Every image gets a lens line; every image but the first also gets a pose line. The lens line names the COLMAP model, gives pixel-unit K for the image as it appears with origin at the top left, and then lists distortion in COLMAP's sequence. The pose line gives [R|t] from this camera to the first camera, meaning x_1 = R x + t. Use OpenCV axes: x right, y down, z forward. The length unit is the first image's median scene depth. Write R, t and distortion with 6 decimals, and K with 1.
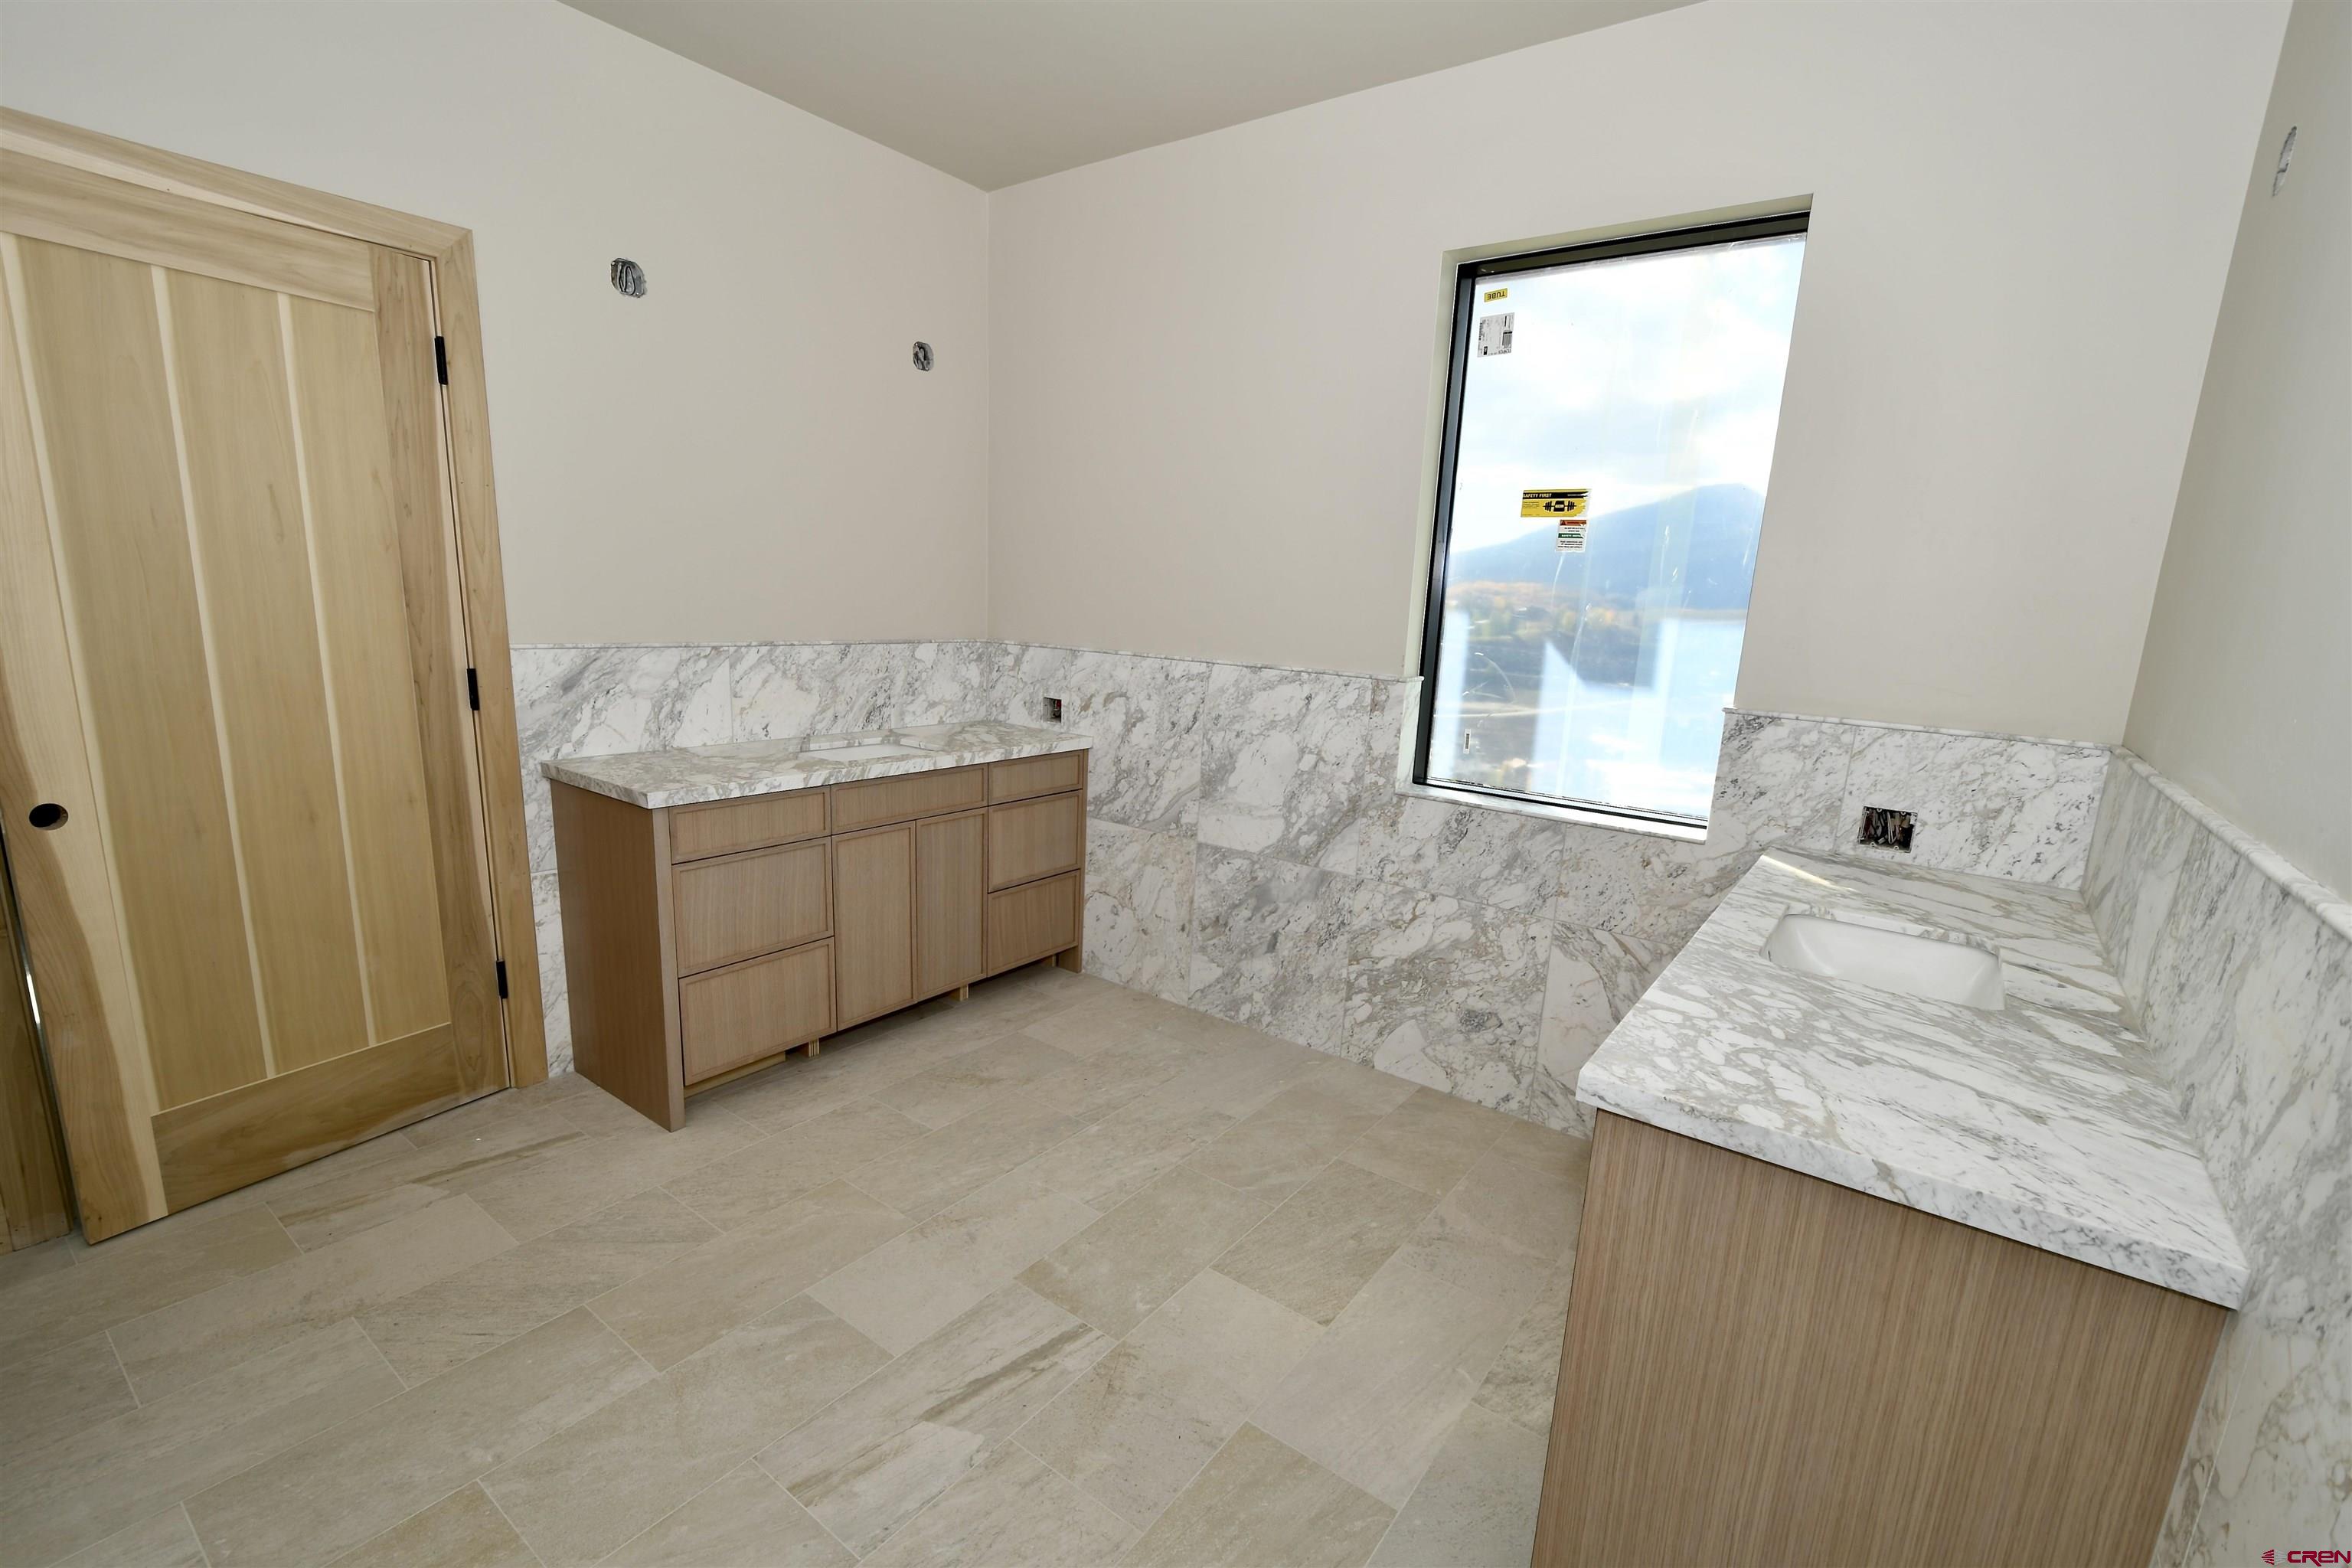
lens RADIAL K [[1005.1, 0, 1178.4], [0, 1005.1, 793.5], [0, 0, 1]] dist [-0.002634, -0.000464]
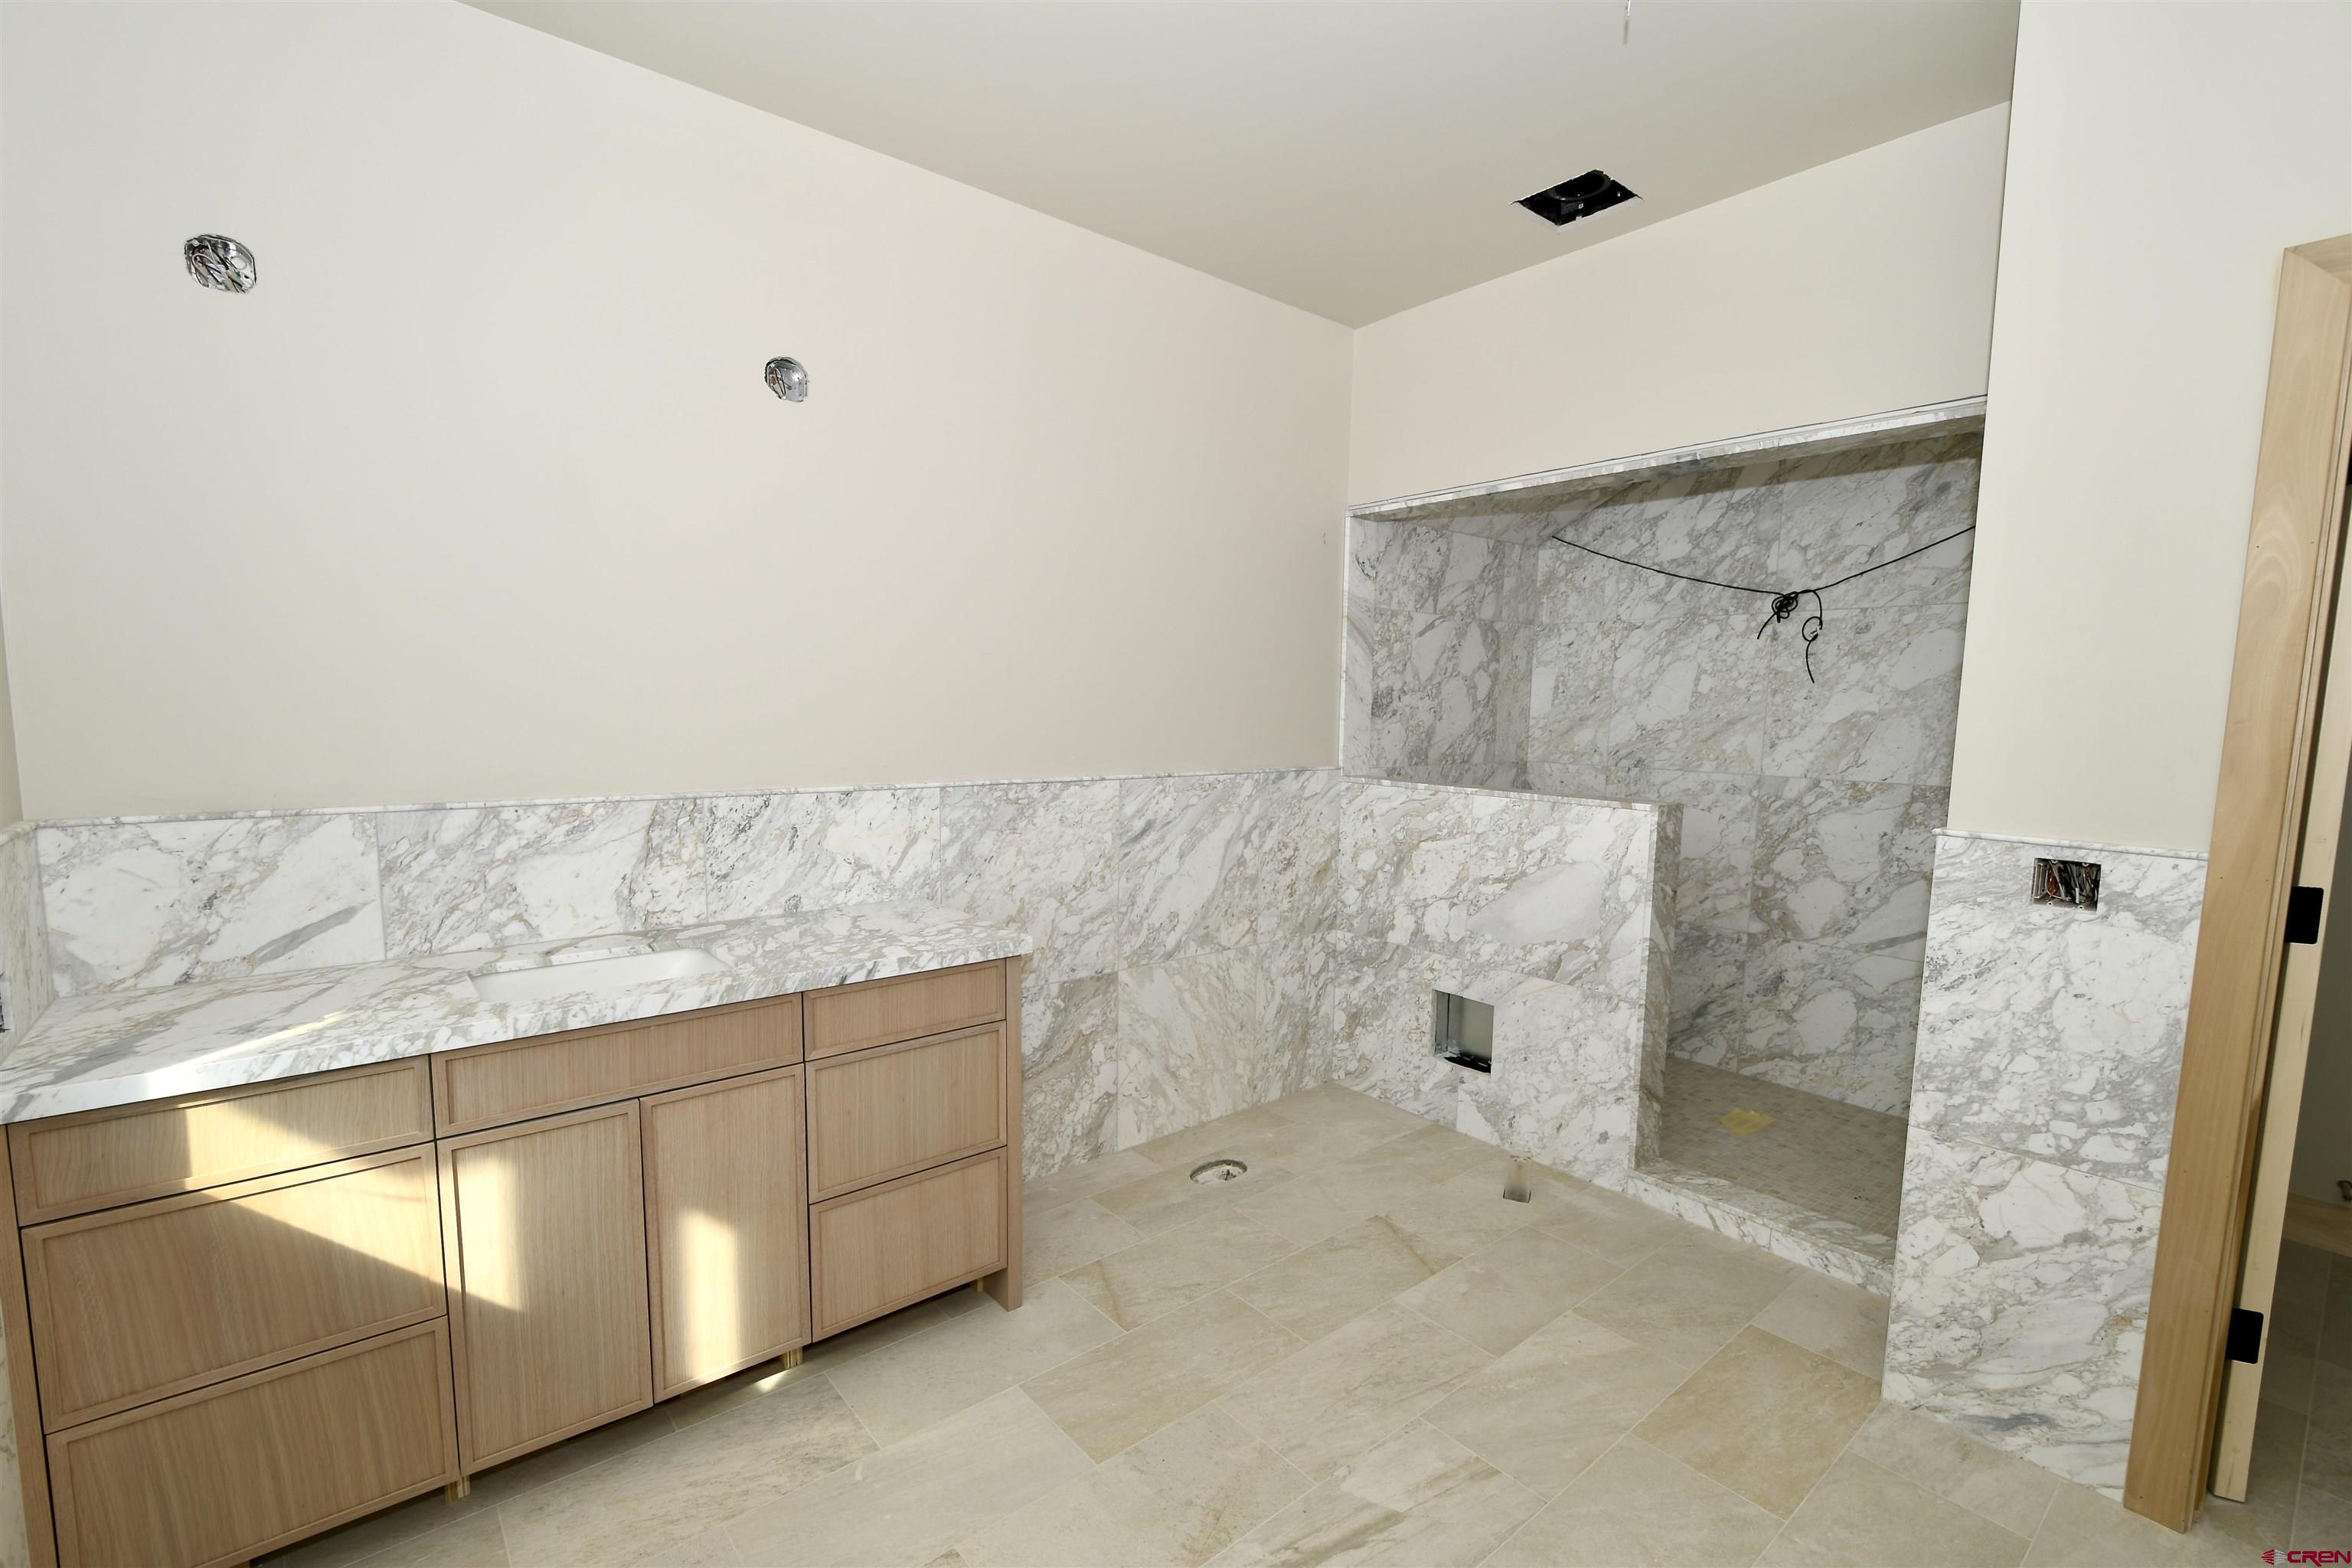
lens RADIAL K [[1005.1, 0, 1178.9], [0, 1005.1, 798.0], [0, 0, 1]] dist [-0.002634, -0.000464]
pose [[-0.968557, -0.082976, 0.234549, -0.251823], [-0.009823, 0.954764, 0.297203, -0.453178], [-0.248600, 0.285554, -0.925558, 2.134207]]
